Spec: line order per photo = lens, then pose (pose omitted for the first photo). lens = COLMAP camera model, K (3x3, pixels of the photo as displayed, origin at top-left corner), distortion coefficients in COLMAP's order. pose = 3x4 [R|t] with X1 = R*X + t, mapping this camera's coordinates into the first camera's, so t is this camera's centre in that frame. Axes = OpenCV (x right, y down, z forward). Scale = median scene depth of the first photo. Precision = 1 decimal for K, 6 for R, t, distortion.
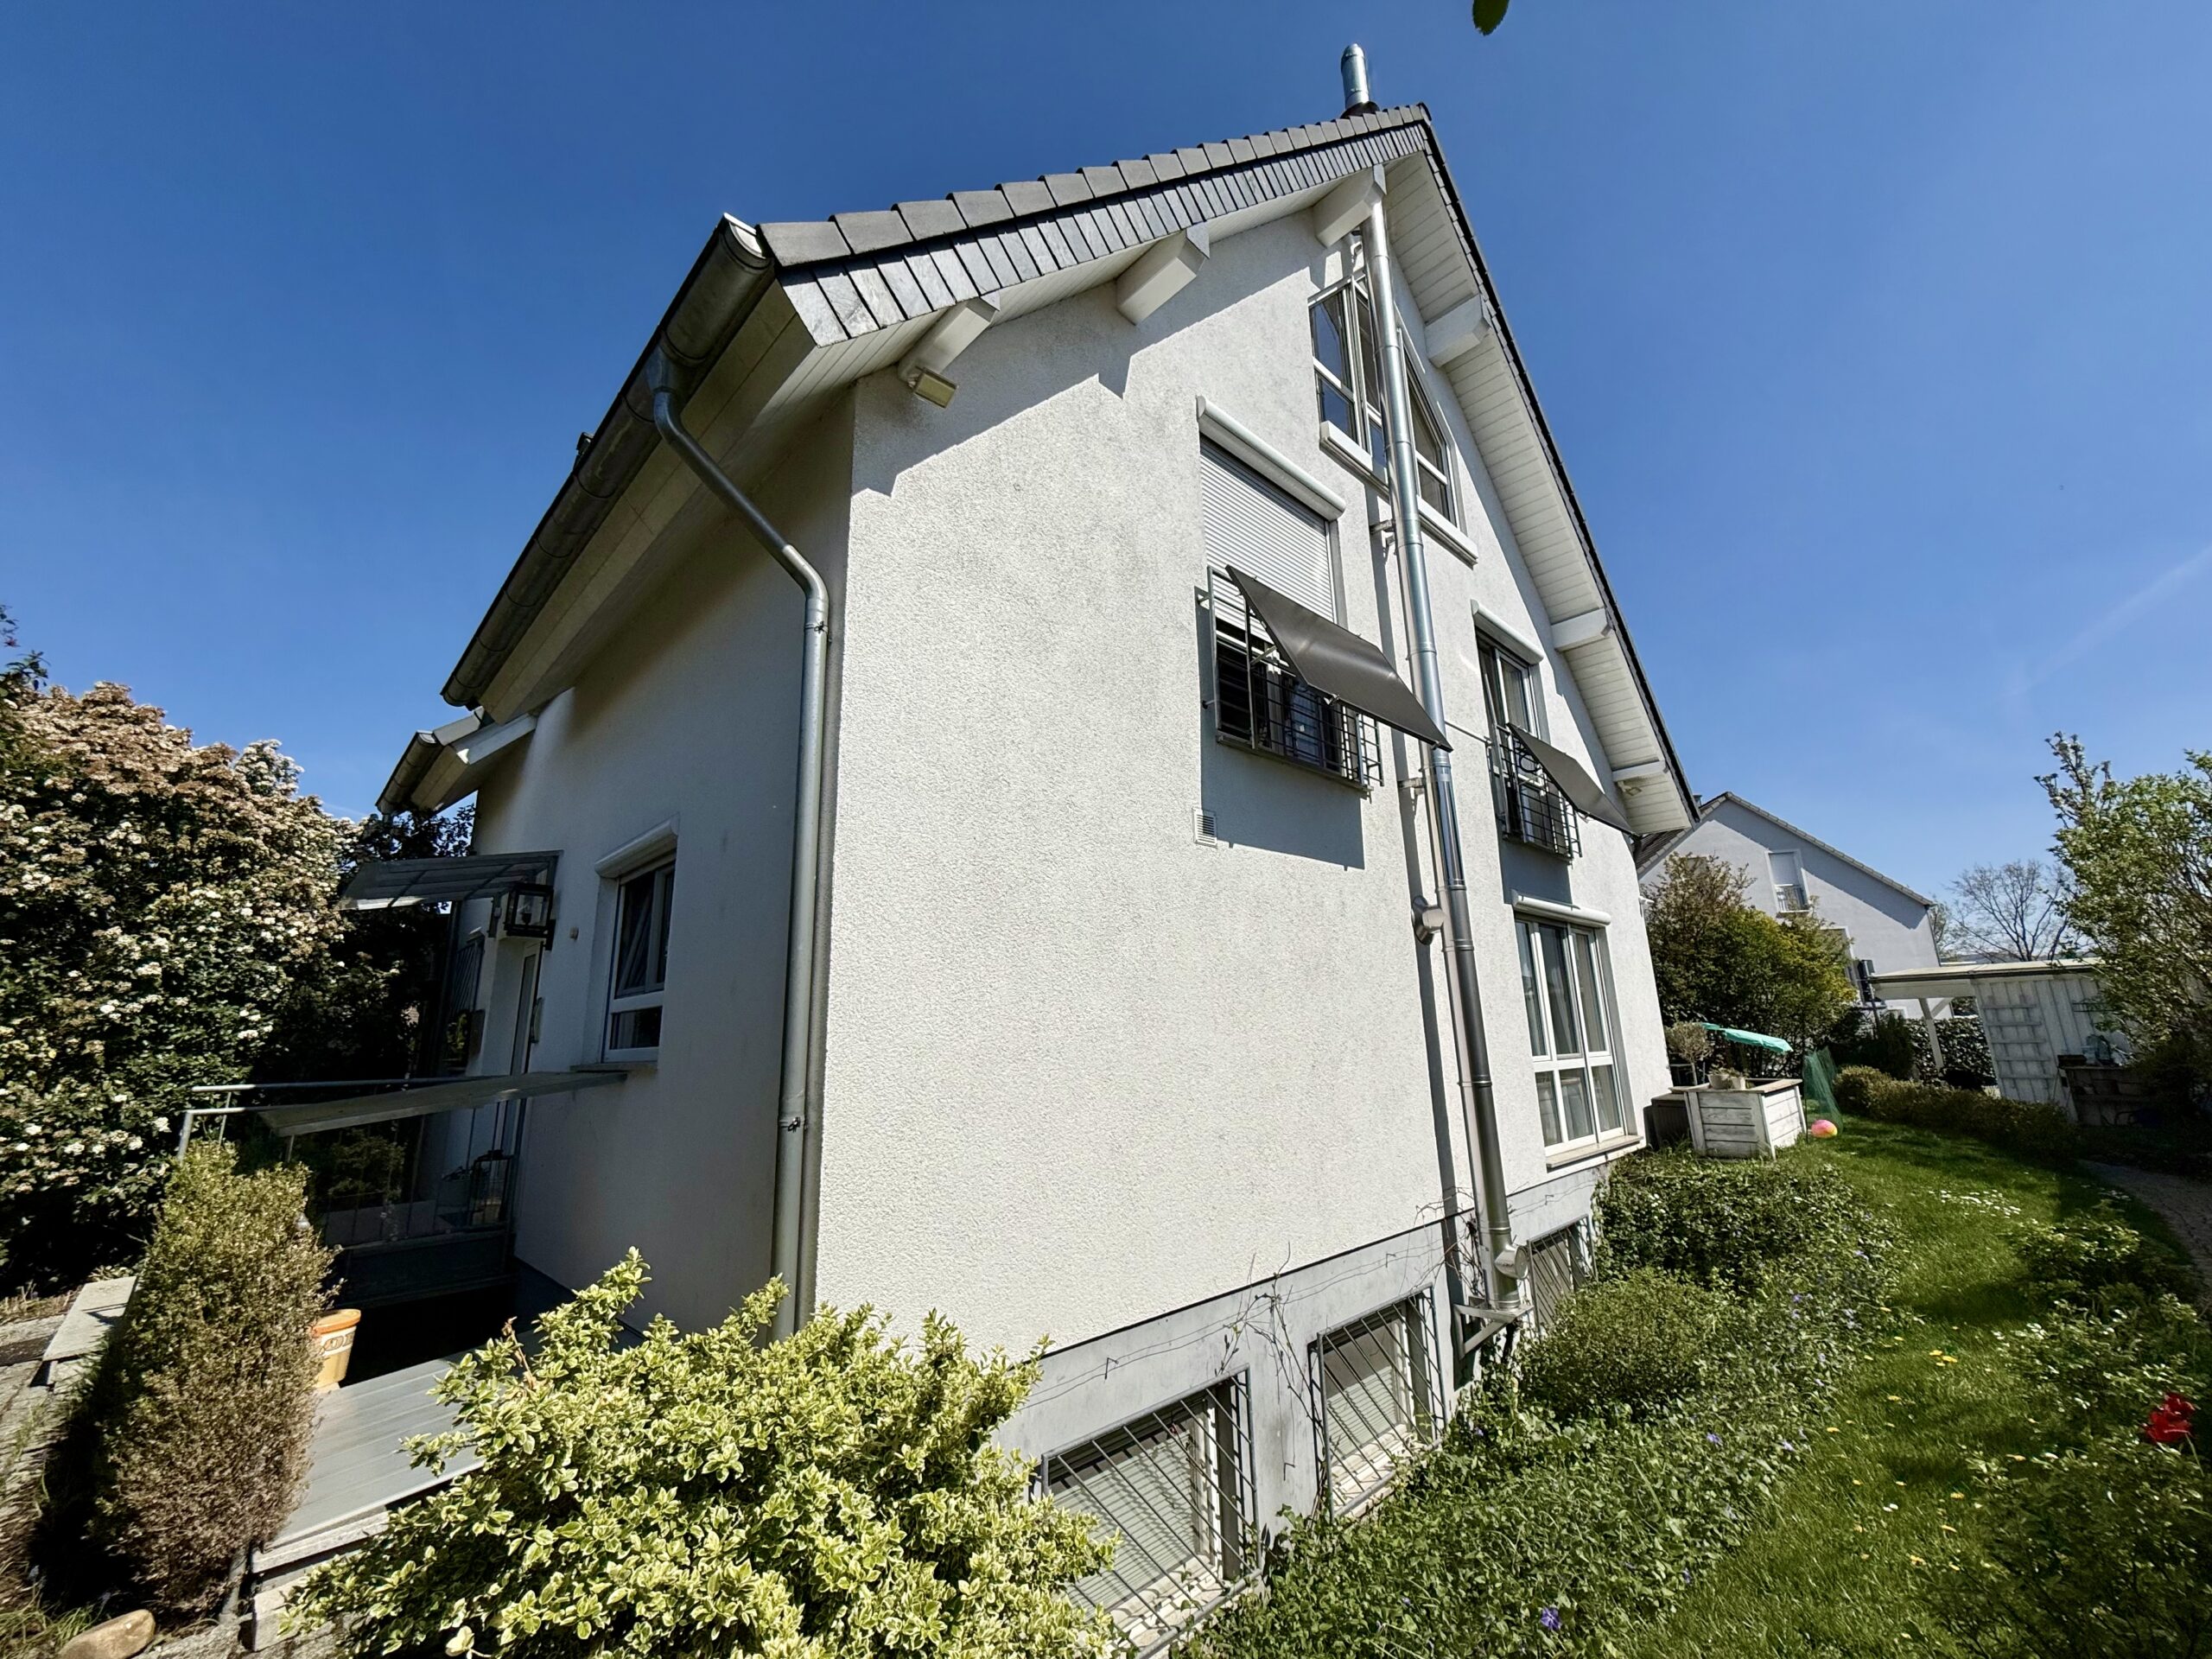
lens RADIAL K [[879.6, 0, 1113.5], [0, 879.6, 825.4], [0, 0, 1]] dist [-0.003517, 0.000219]
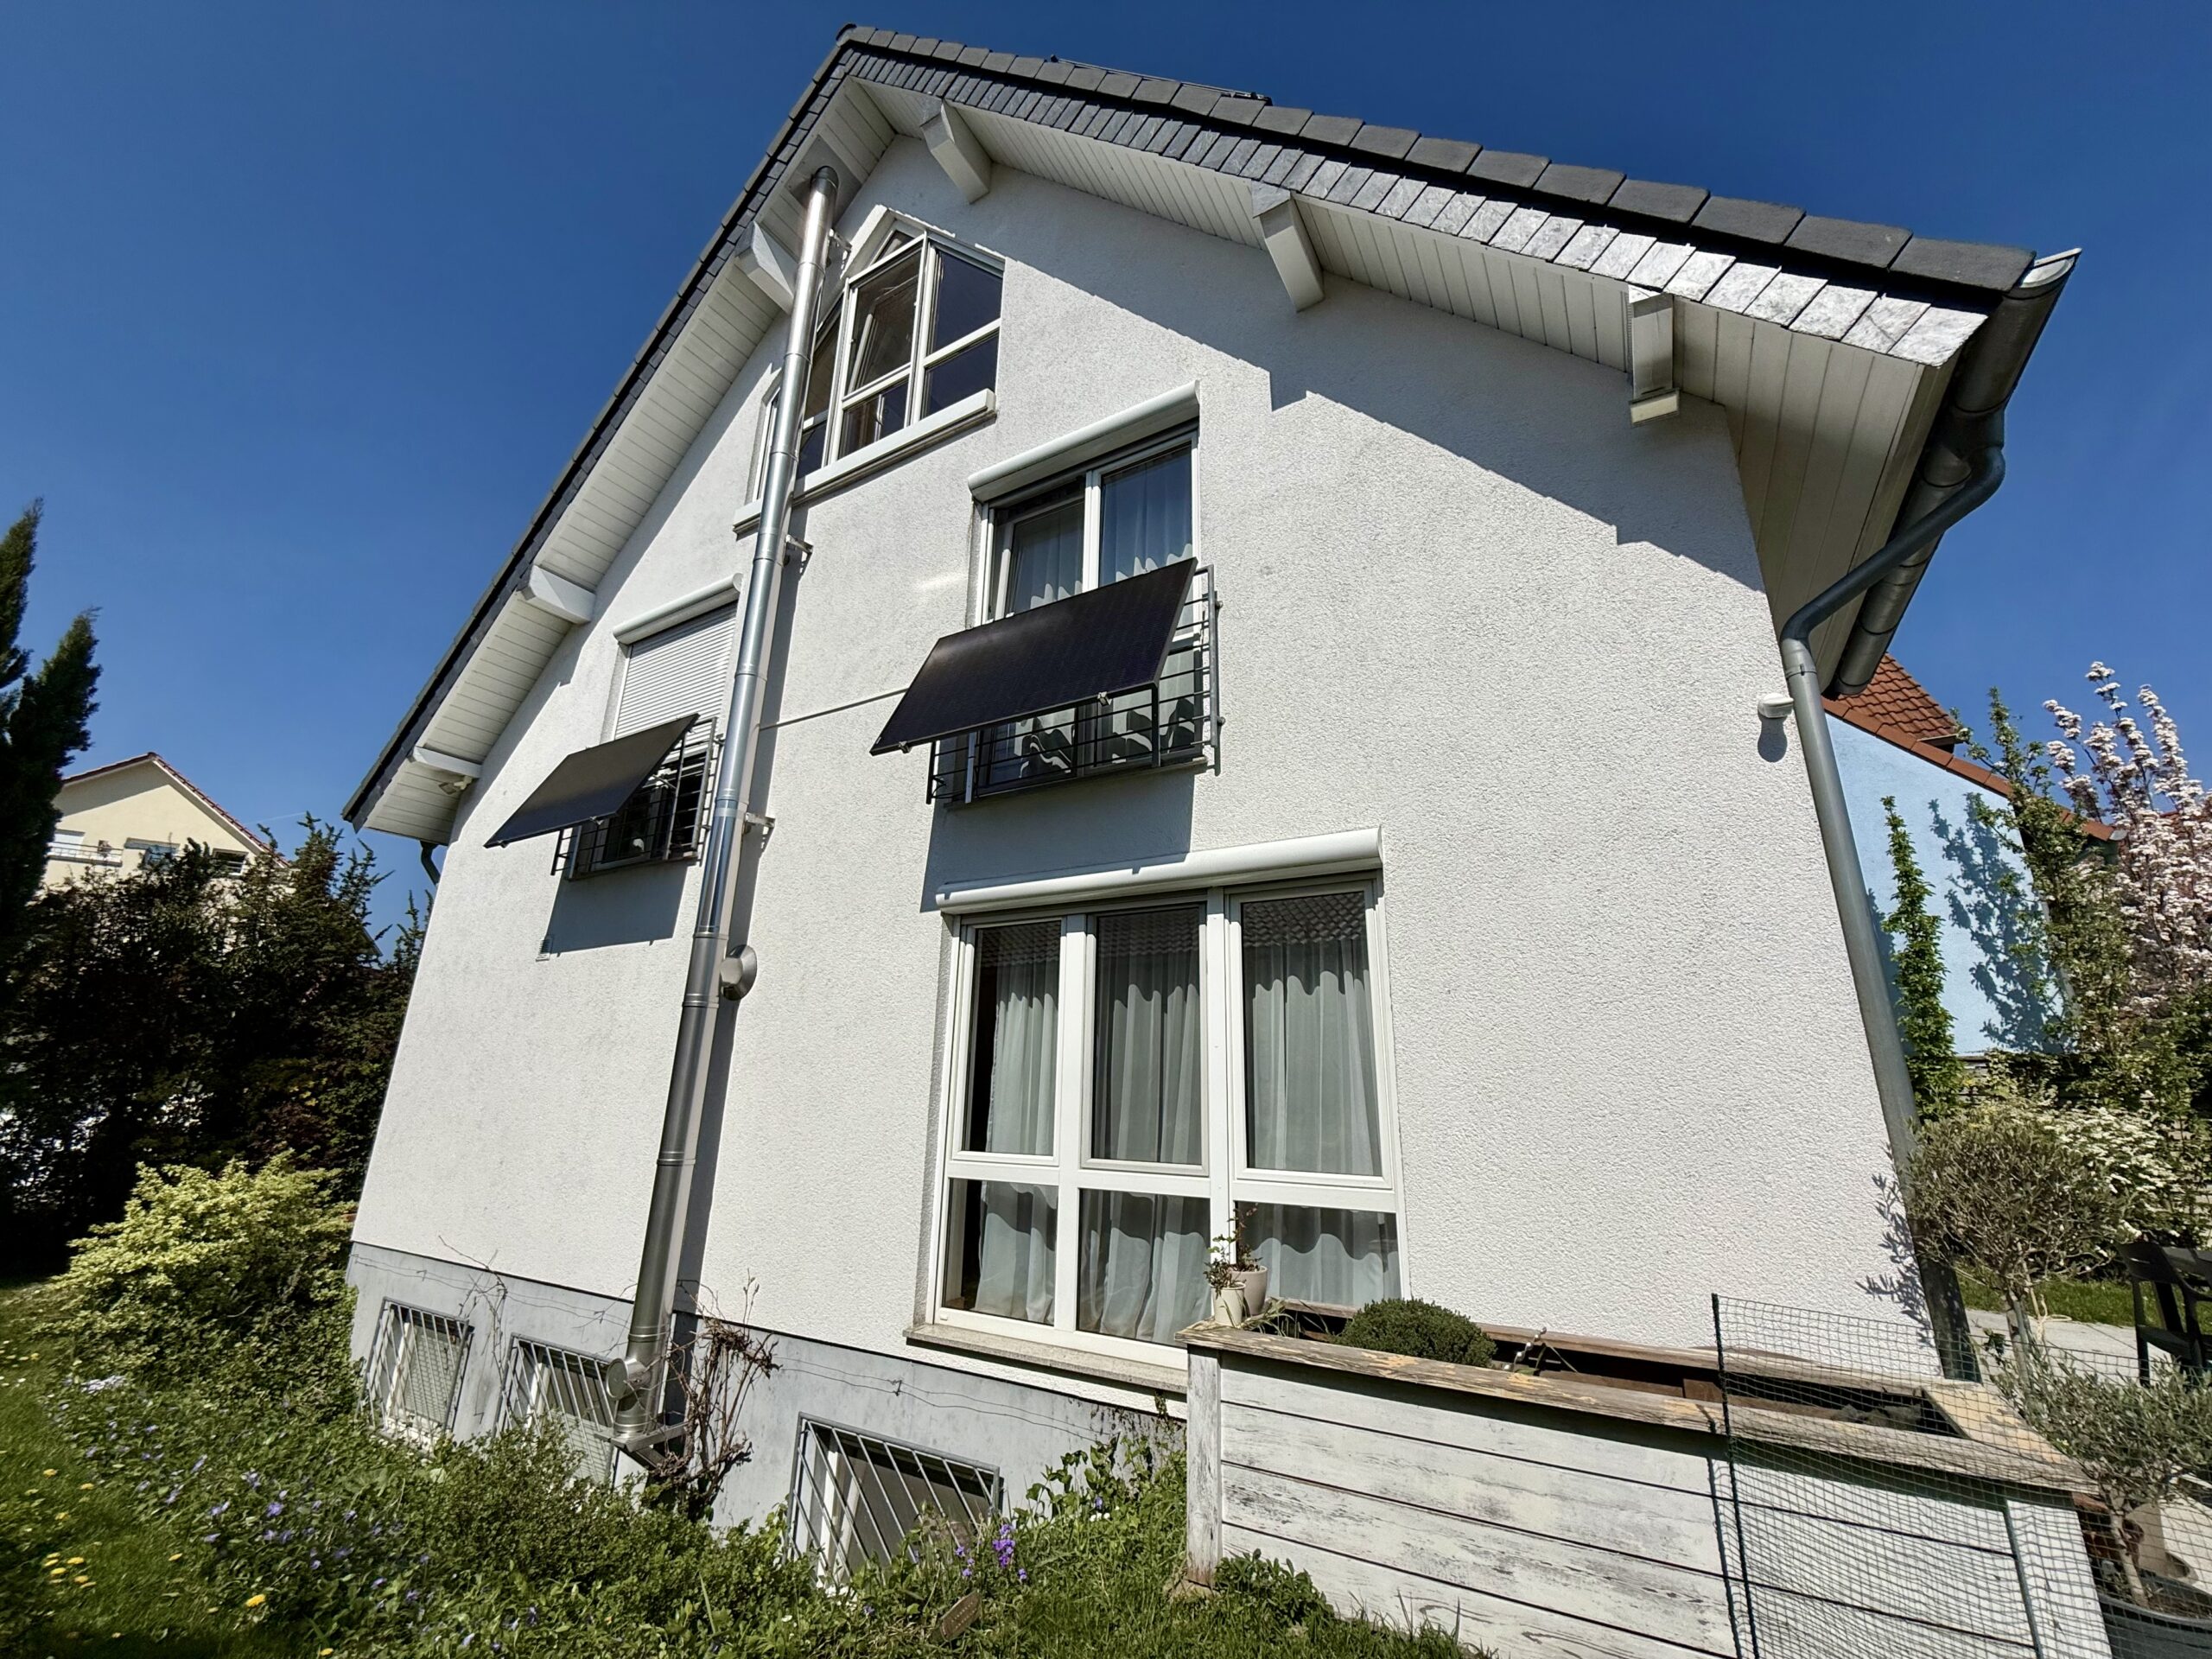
lens RADIAL K [[877.5, 0, 1106.0], [0, 877.5, 829.5], [0, 0, 1]] dist [-0.000145, 0.000033]
pose [[0.261924, -0.251176, -0.931830, 1.390814], [0.208438, 0.957473, -0.199499, 0.236384], [0.942311, -0.141975, 0.303140, 1.163415]]
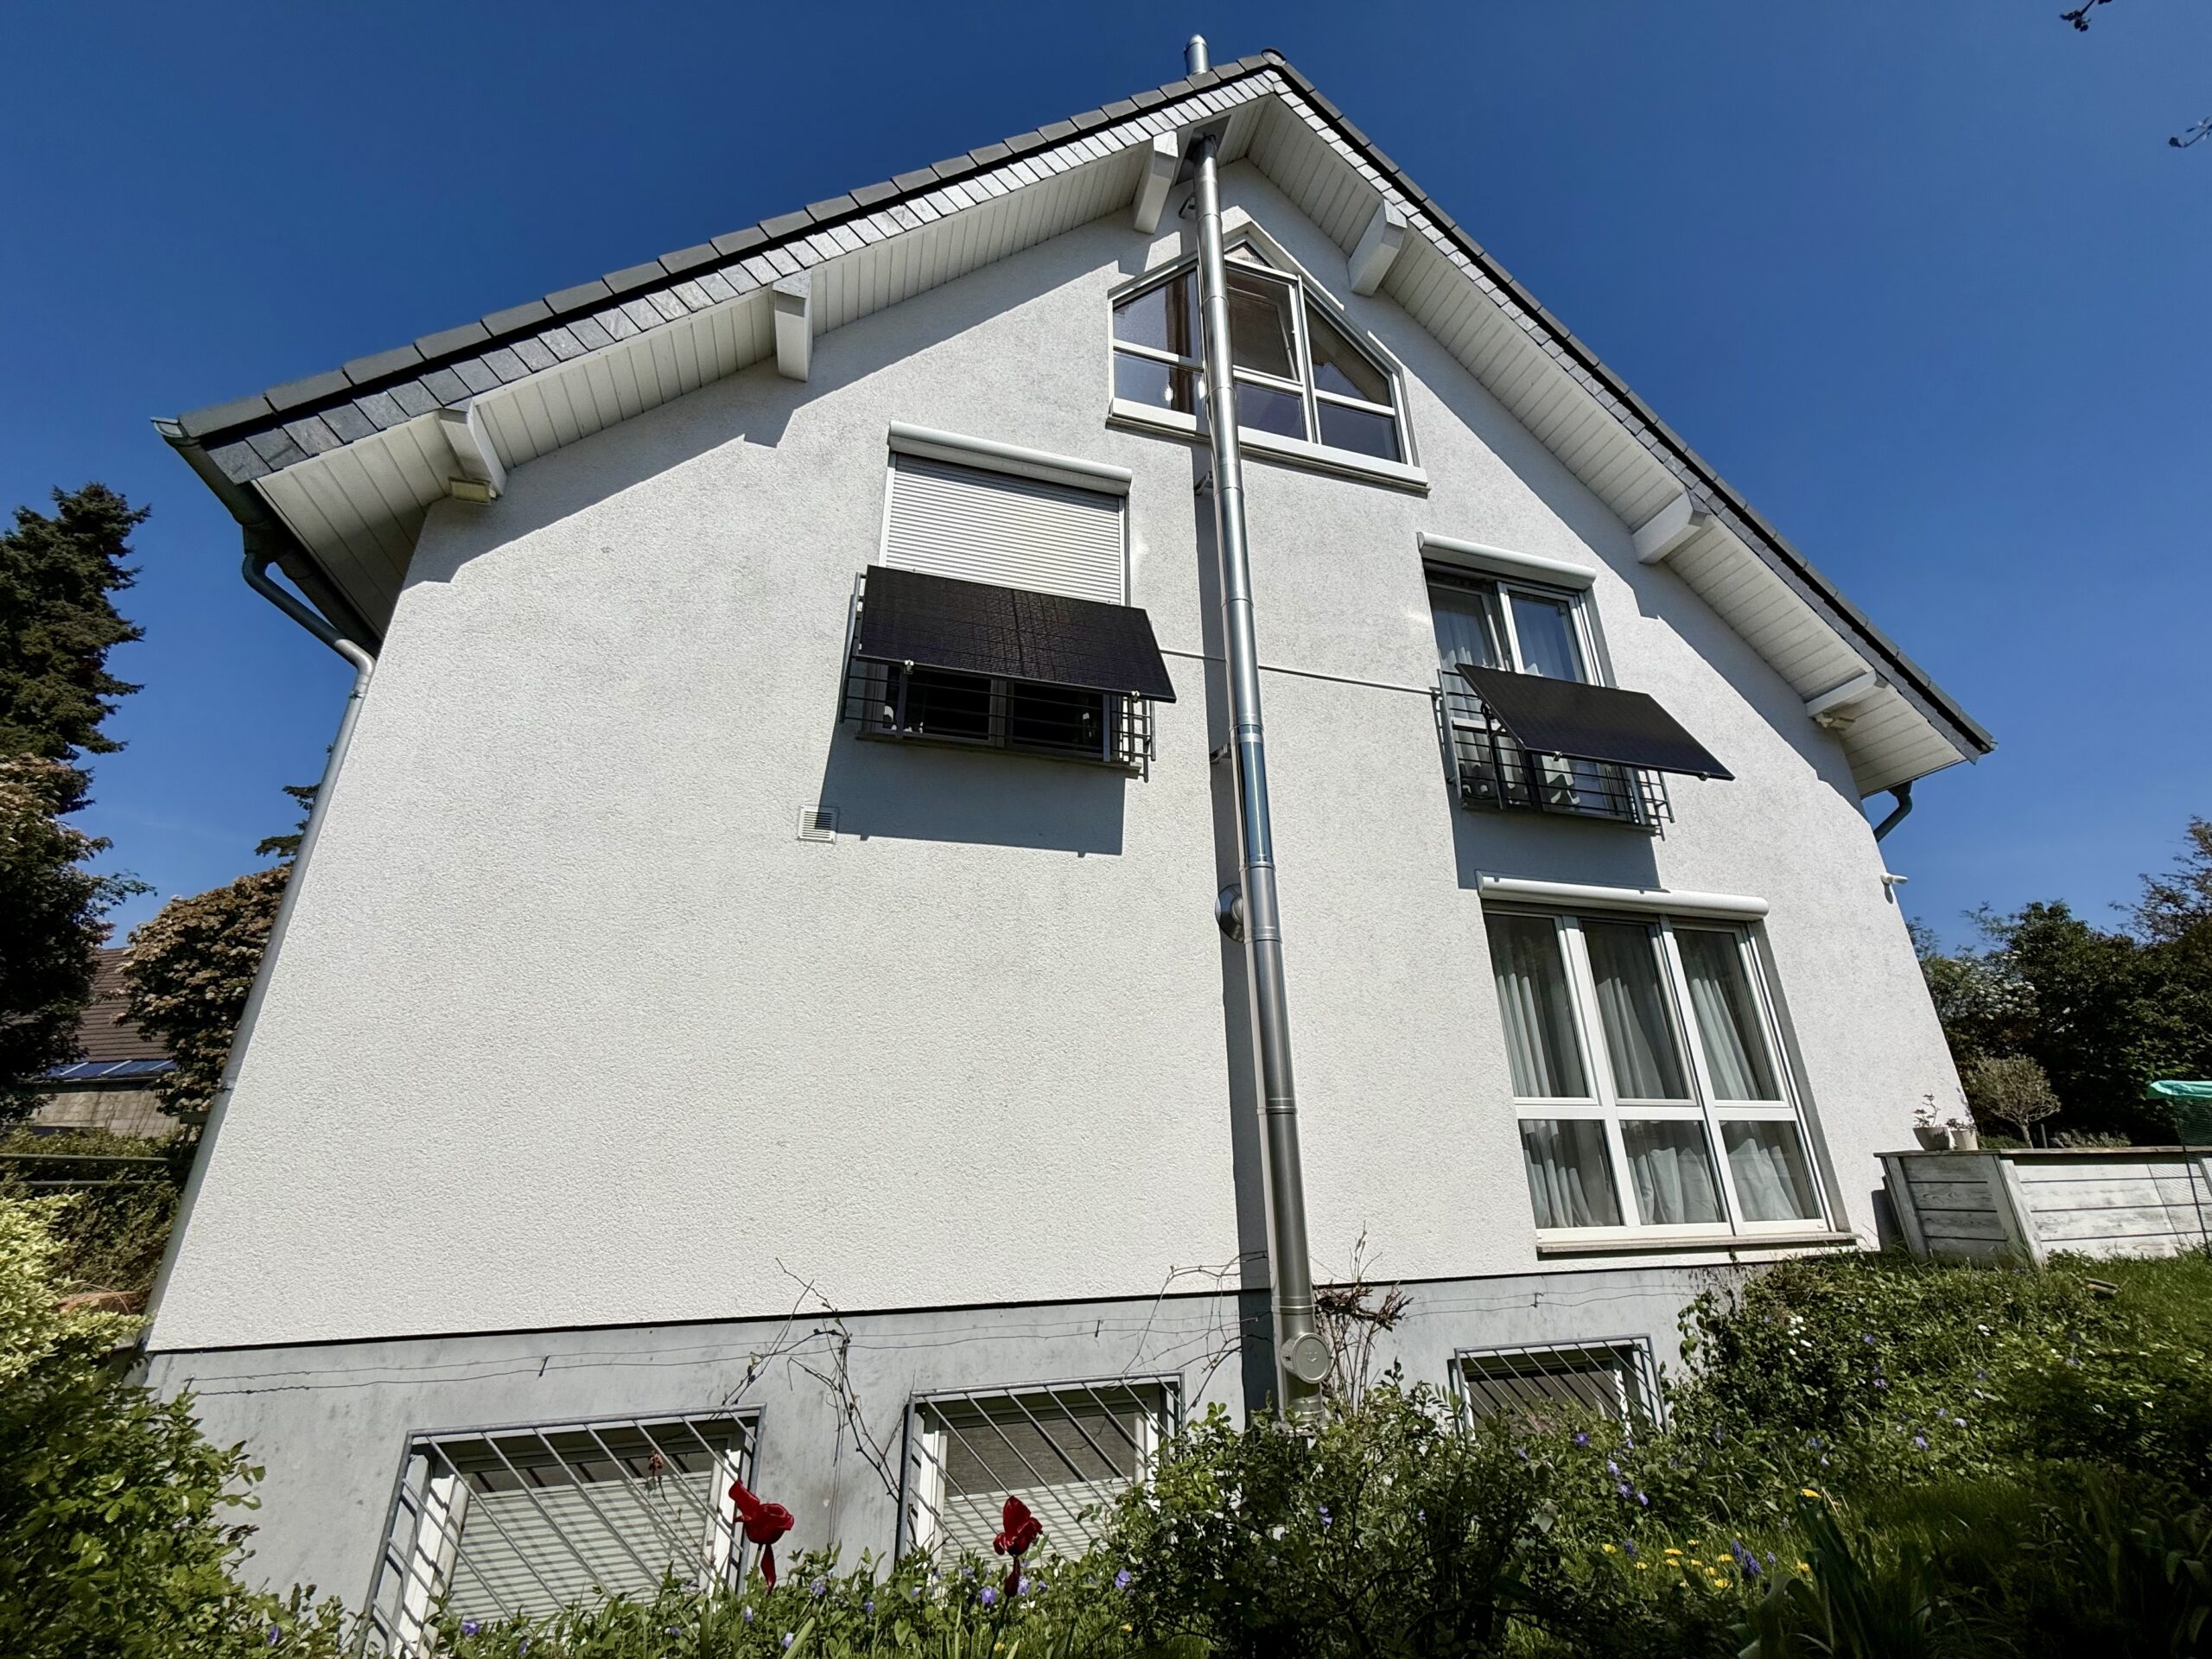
lens RADIAL K [[879.6, 0, 1113.5], [0, 879.6, 825.4], [0, 0, 1]] dist [-0.003517, 0.000219]
pose [[0.883576, -0.156343, -0.441419, 0.649963], [0.101241, 0.984105, -0.145903, 0.141923], [0.457214, 0.084227, 0.885359, 0.227054]]
